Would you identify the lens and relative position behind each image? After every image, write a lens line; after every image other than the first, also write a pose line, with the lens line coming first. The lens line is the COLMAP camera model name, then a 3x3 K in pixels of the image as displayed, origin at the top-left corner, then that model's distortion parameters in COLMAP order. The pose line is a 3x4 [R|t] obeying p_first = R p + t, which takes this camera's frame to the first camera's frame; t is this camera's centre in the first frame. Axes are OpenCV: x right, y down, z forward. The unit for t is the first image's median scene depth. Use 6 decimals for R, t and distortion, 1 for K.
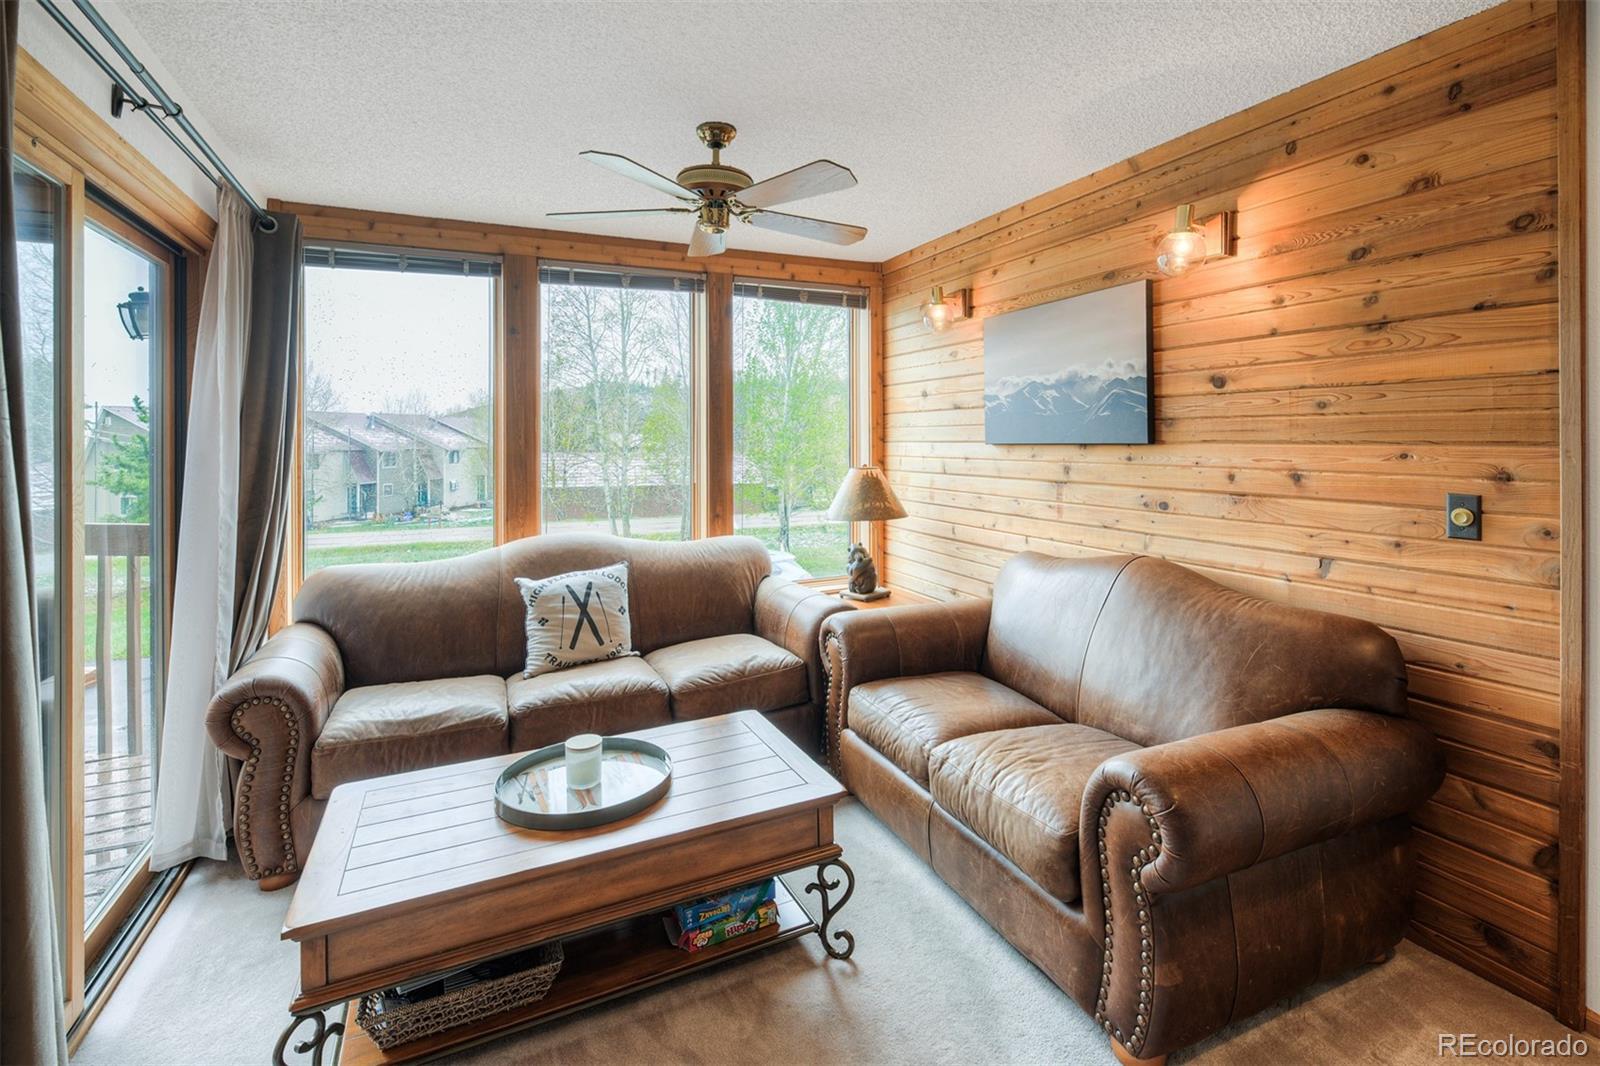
lens RADIAL K [[727.7, 0, 803.6], [0, 727.7, 431.5], [0, 0, 1]] dist [-0.002886, -0.000368]
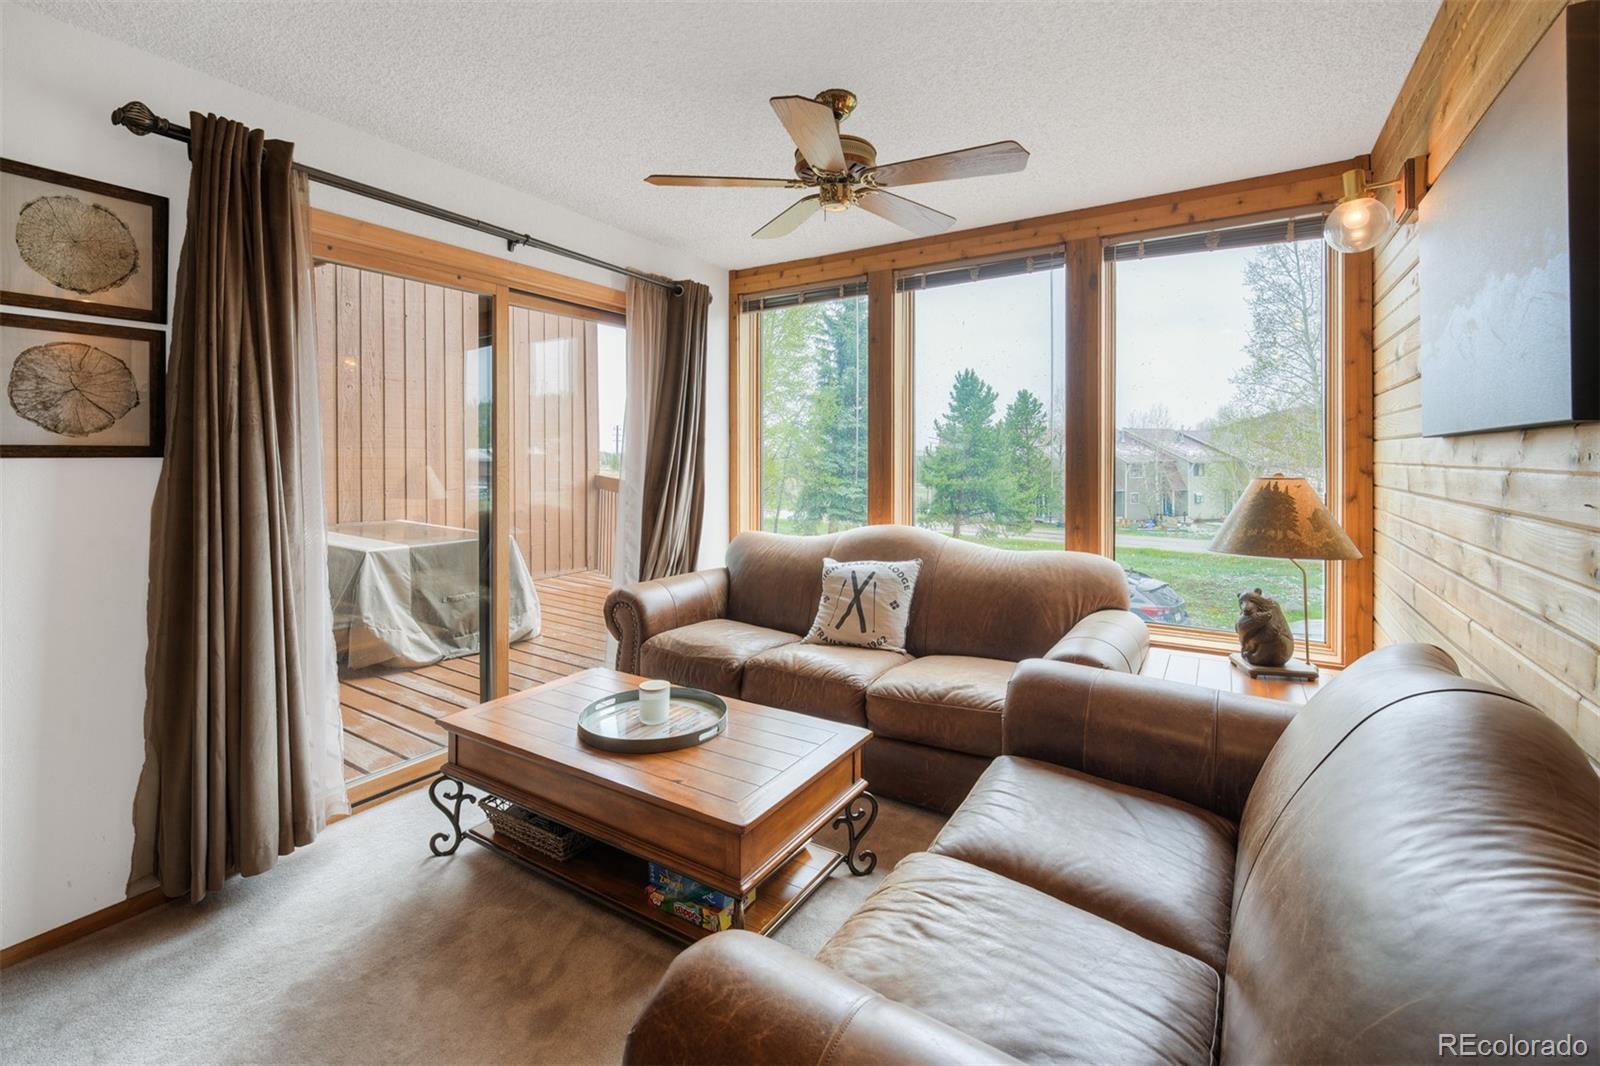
lens RADIAL K [[685.9, 0, 804.7], [0, 685.9, 453.5], [0, 0, 1]] dist [-0.002937, -0.001078]
pose [[0.544087, 0.008524, -0.838986, 0.514449], [0.001305, 0.999939, 0.011005, 0.027958], [0.839028, -0.007083, 0.544042, 0.412409]]
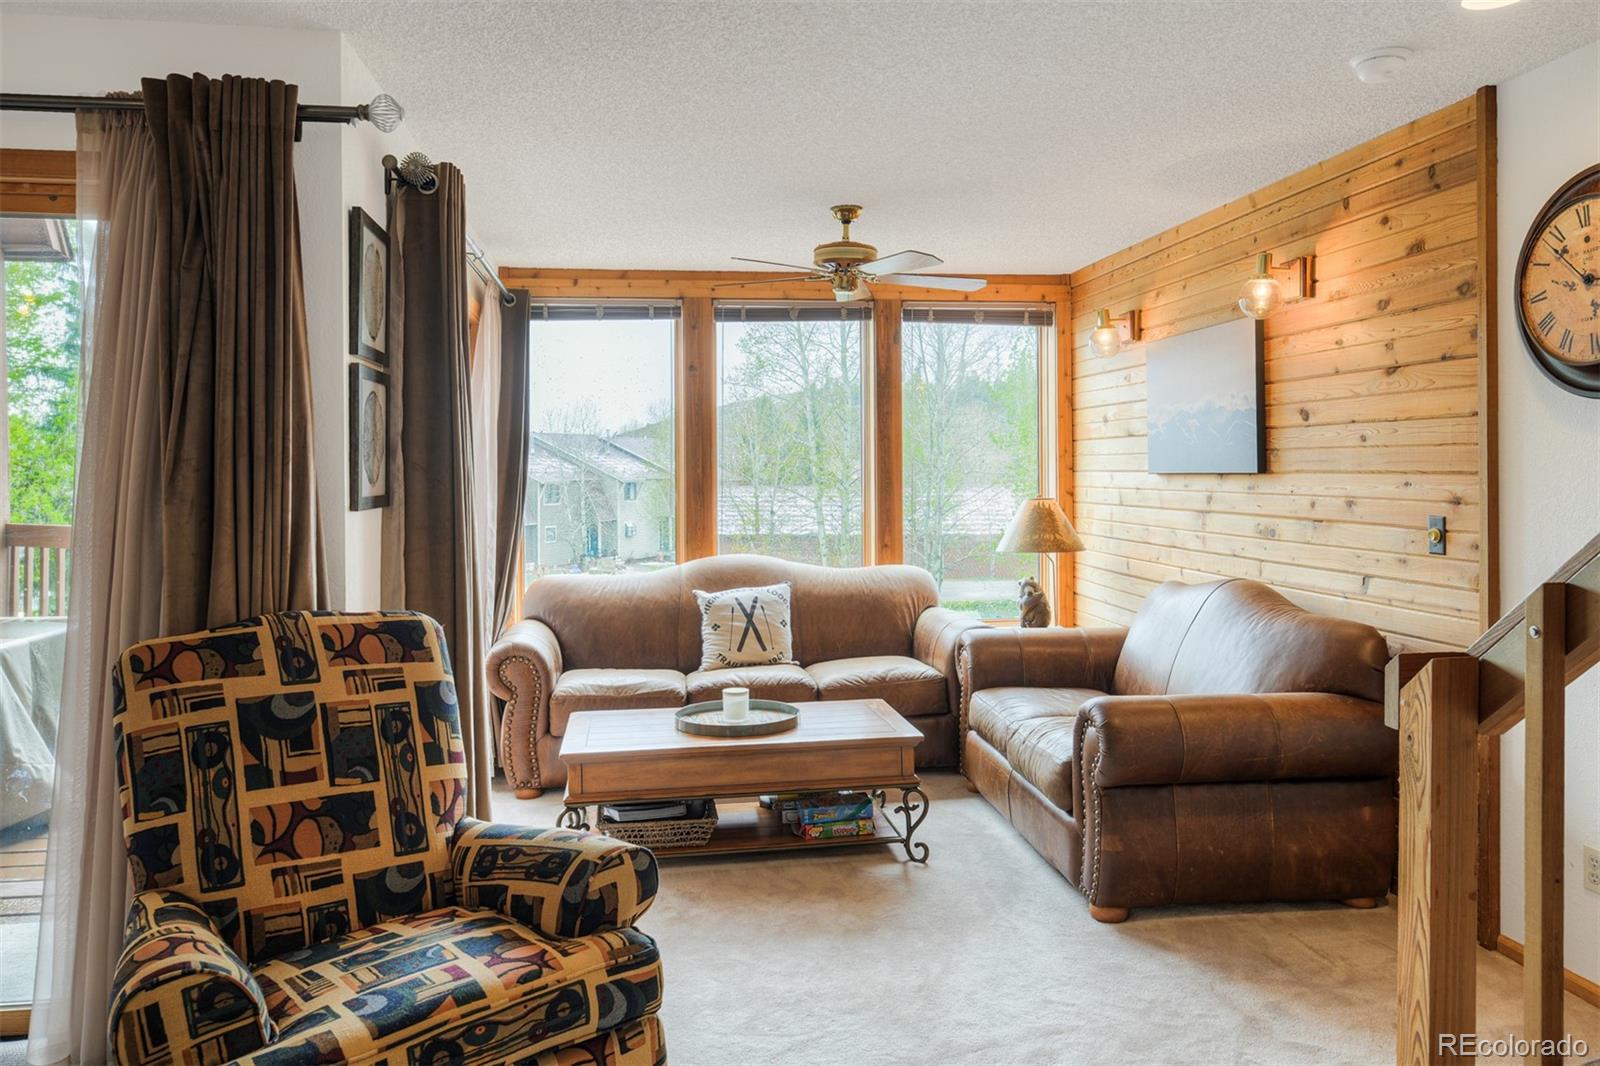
lens RADIAL K [[1108.1, 0, 807.7], [0, 1108.1, 470.6], [0, 0, 1]] dist [-0.006439, 0.000892]
pose [[0.958777, 0.001729, -0.284156, 0.282906], [0.002076, 0.999912, 0.013089, -0.008166], [0.284153, -0.013139, 0.958689, -0.644028]]
